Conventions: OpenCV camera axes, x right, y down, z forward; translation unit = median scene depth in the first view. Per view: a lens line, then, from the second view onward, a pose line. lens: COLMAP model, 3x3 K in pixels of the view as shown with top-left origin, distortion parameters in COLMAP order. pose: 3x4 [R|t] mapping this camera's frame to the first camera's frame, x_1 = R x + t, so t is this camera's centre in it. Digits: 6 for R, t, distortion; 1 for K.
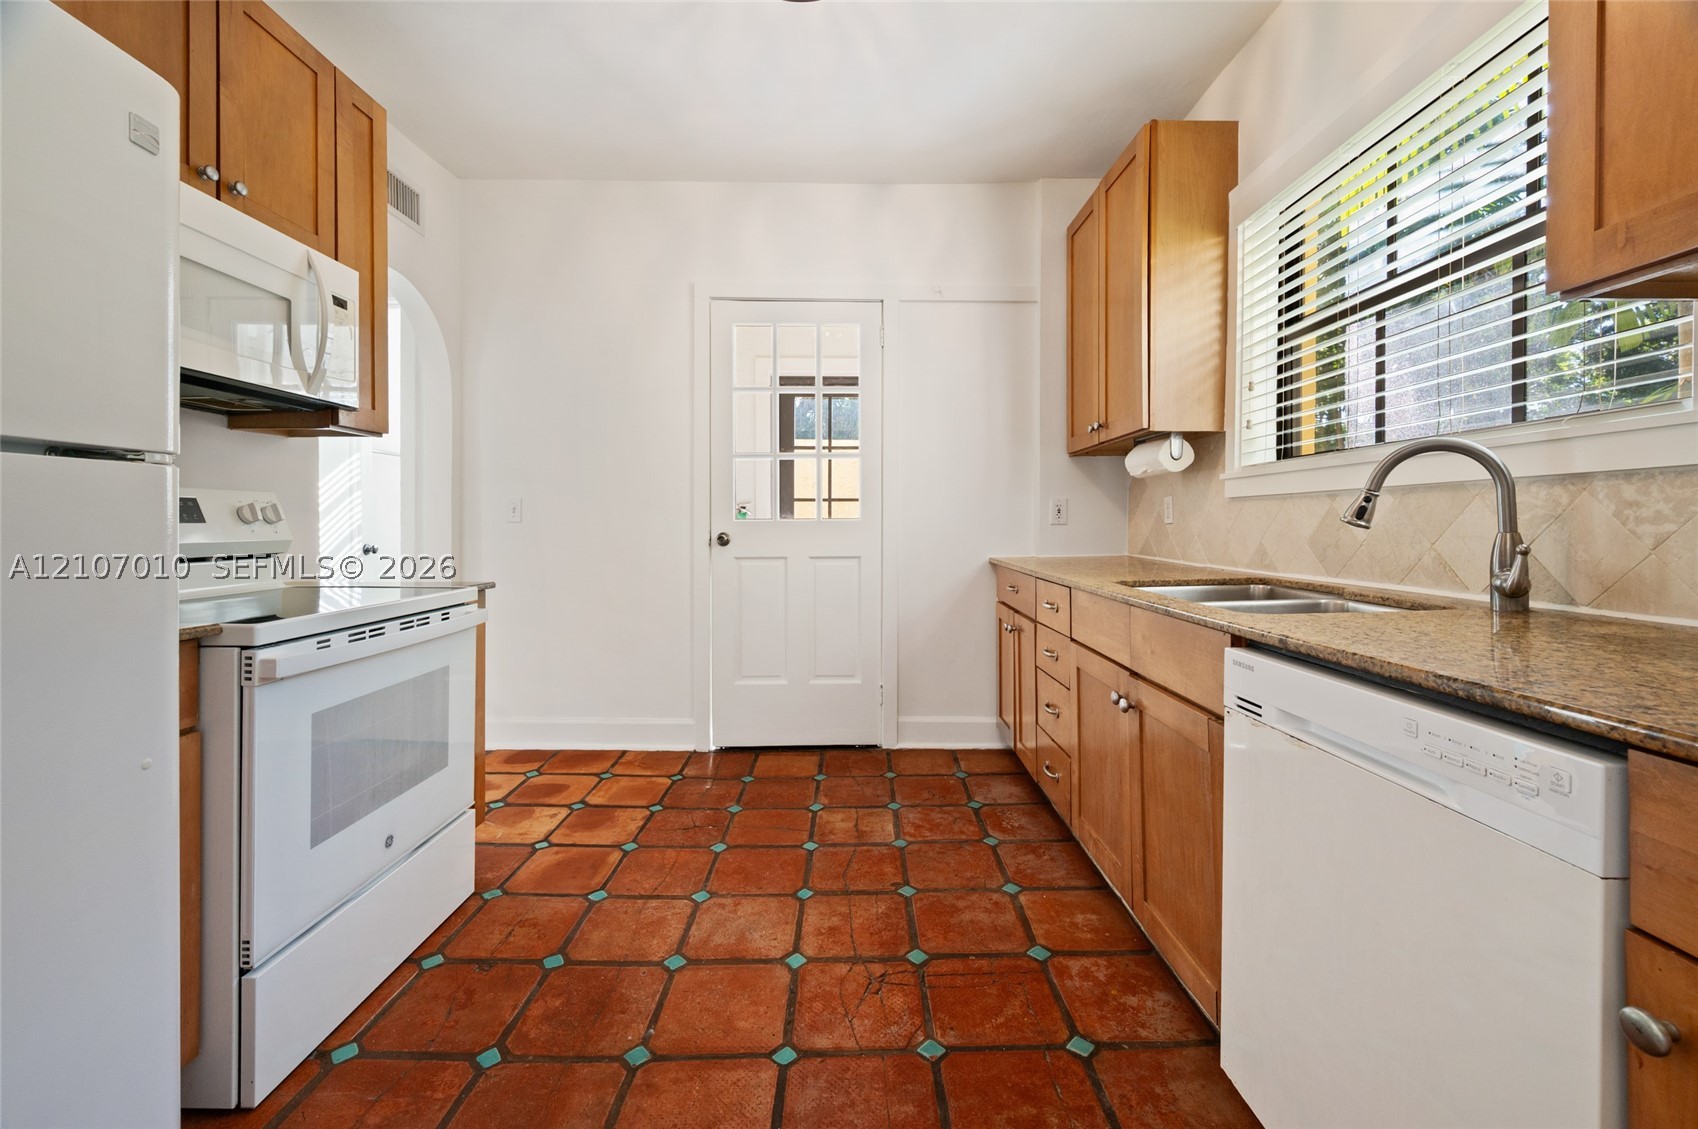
lens RADIAL K [[686.6, 0, 856.4], [0, 686.6, 523.4], [0, 0, 1]] dist [0.000061, -0.000037]
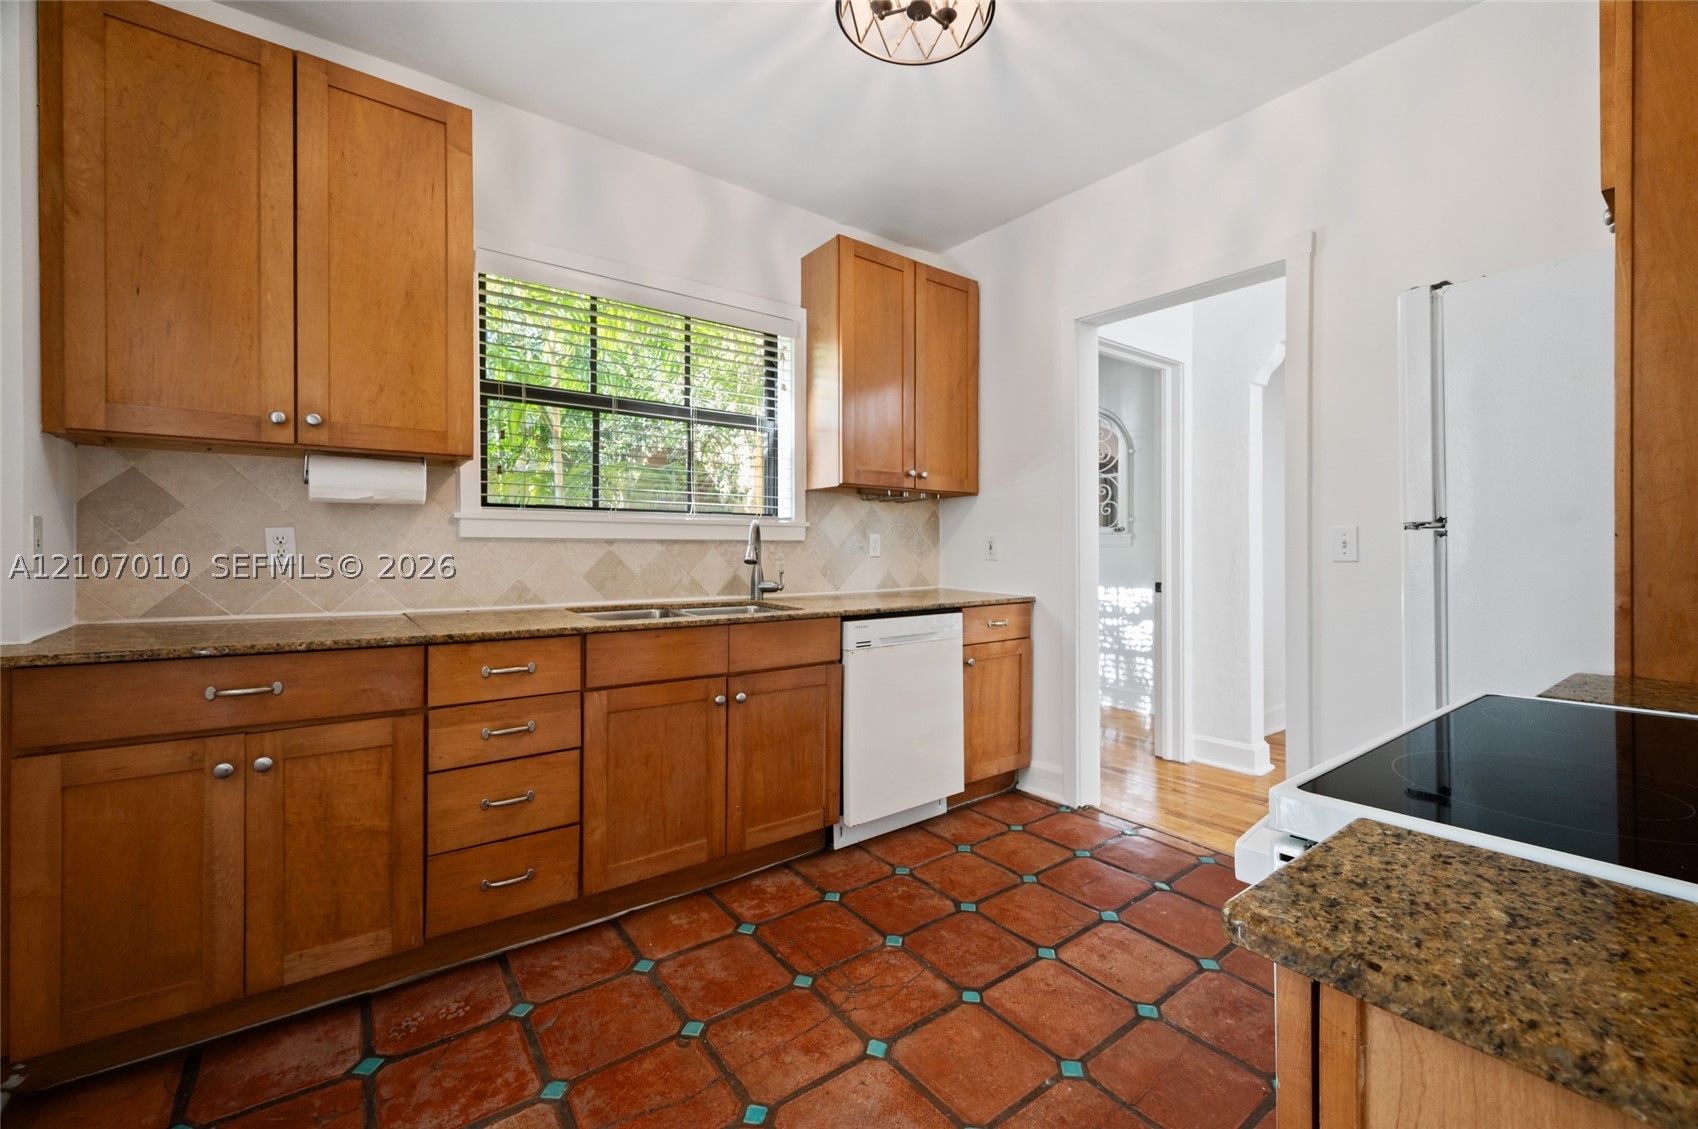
lens RADIAL K [[702.8, 0, 850.9], [0, 702.8, 559.7], [0, 0, 1]] dist [0.001337, 0.000049]
pose [[-0.591362, -0.004964, 0.806391, -0.810702], [0.002990, 0.999961, 0.008348, -0.016420], [-0.806401, 0.007347, -0.591324, 1.567728]]
